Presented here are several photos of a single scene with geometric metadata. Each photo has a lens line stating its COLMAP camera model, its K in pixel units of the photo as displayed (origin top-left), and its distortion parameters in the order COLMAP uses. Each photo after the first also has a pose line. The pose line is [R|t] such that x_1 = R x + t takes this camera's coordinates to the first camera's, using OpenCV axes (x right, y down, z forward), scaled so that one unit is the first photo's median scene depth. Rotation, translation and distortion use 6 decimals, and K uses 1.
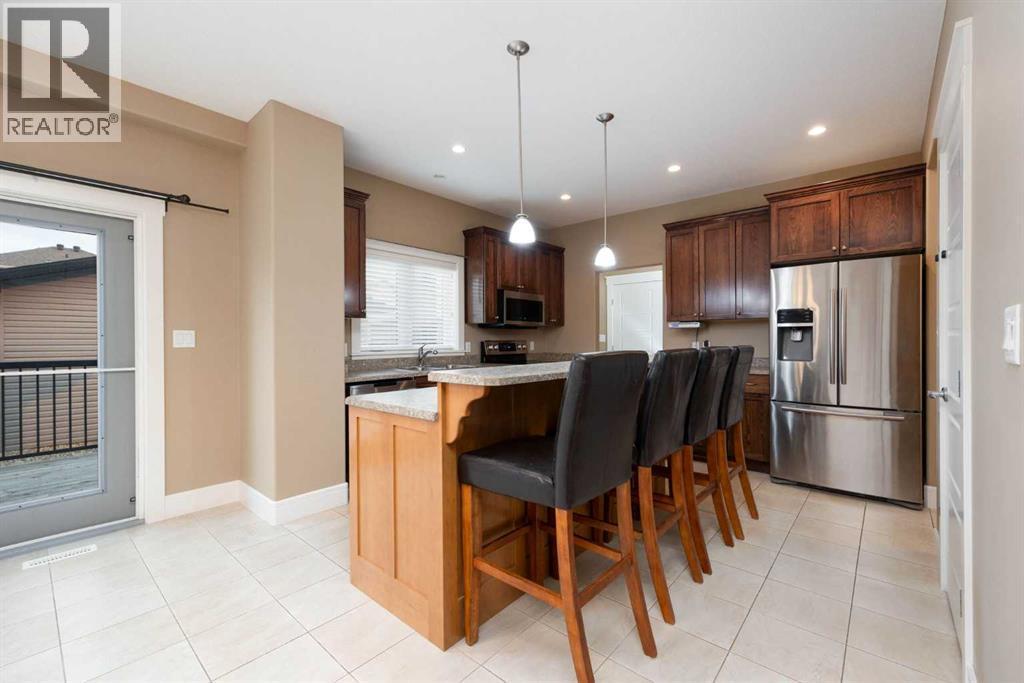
lens RADIAL K [[437.4, 0, 514.6], [0, 437.4, 340.2], [0, 0, 1]] dist [0.017924, -0.000119]
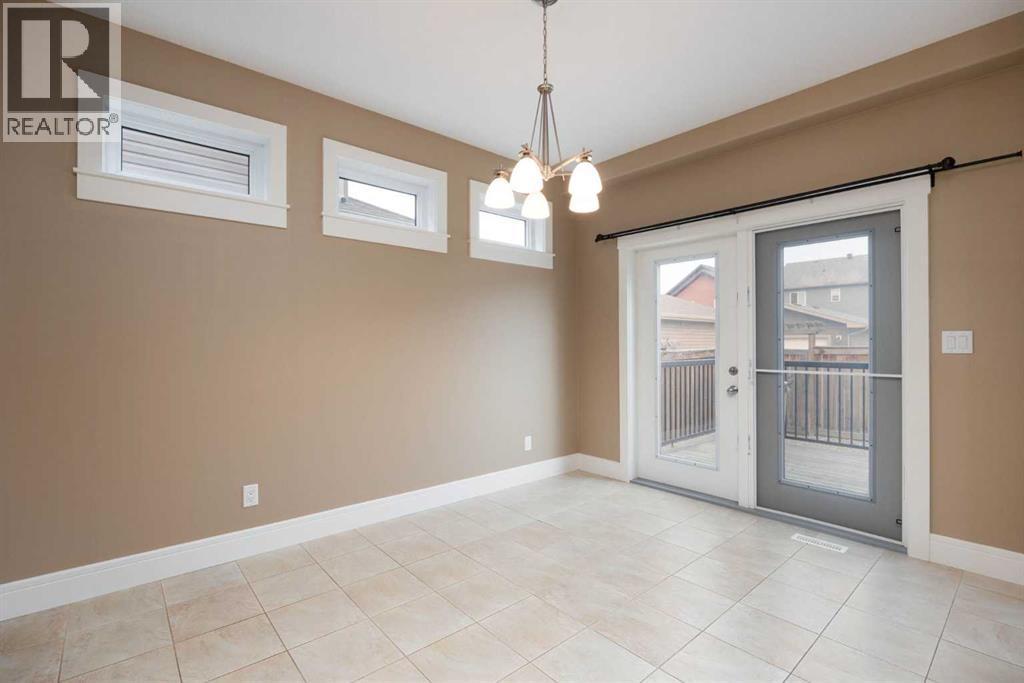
lens RADIAL K [[461.9, 0, 514.2], [0, 461.9, 346.6], [0, 0, 1]] dist [-0.003025, -0.000364]
pose [[-0.117921, 0.002822, -0.993019, 0.151813], [-0.006451, 0.999973, 0.003608, 0.007241], [0.993002, 0.006832, -0.117900, 0.333668]]
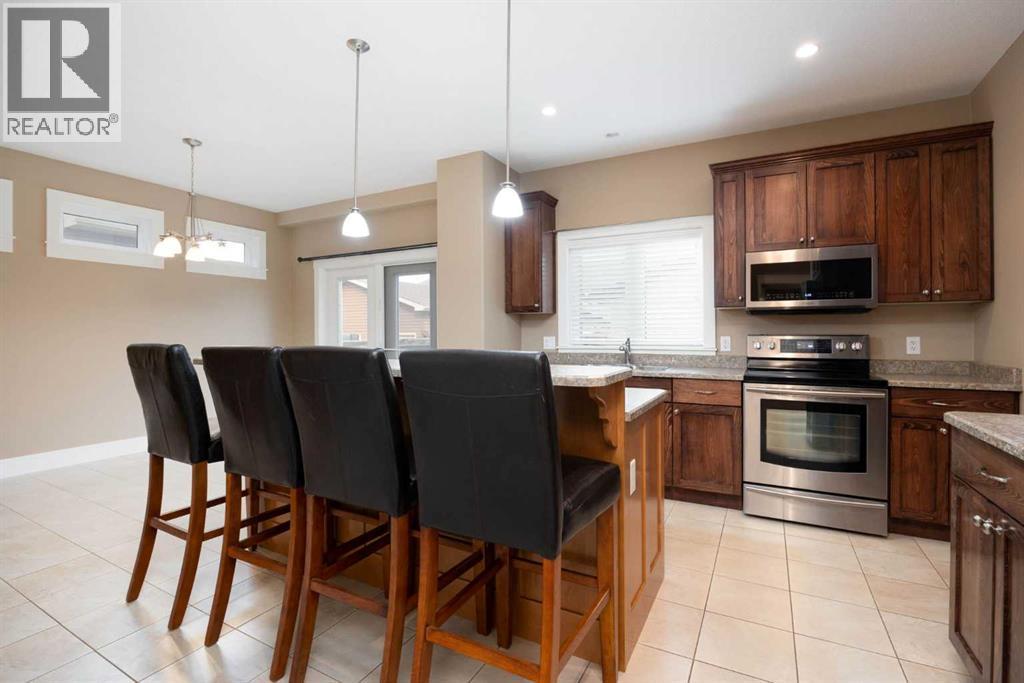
lens RADIAL K [[460.9, 0, 513.7], [0, 460.9, 335.2], [0, 0, 1]] dist [-0.003918, -0.000163]
pose [[0.221863, 0.004535, -0.975067, 0.884881], [-0.002573, 0.999988, 0.004066, 0.000564], [0.975074, 0.001607, 0.221872, 0.877066]]
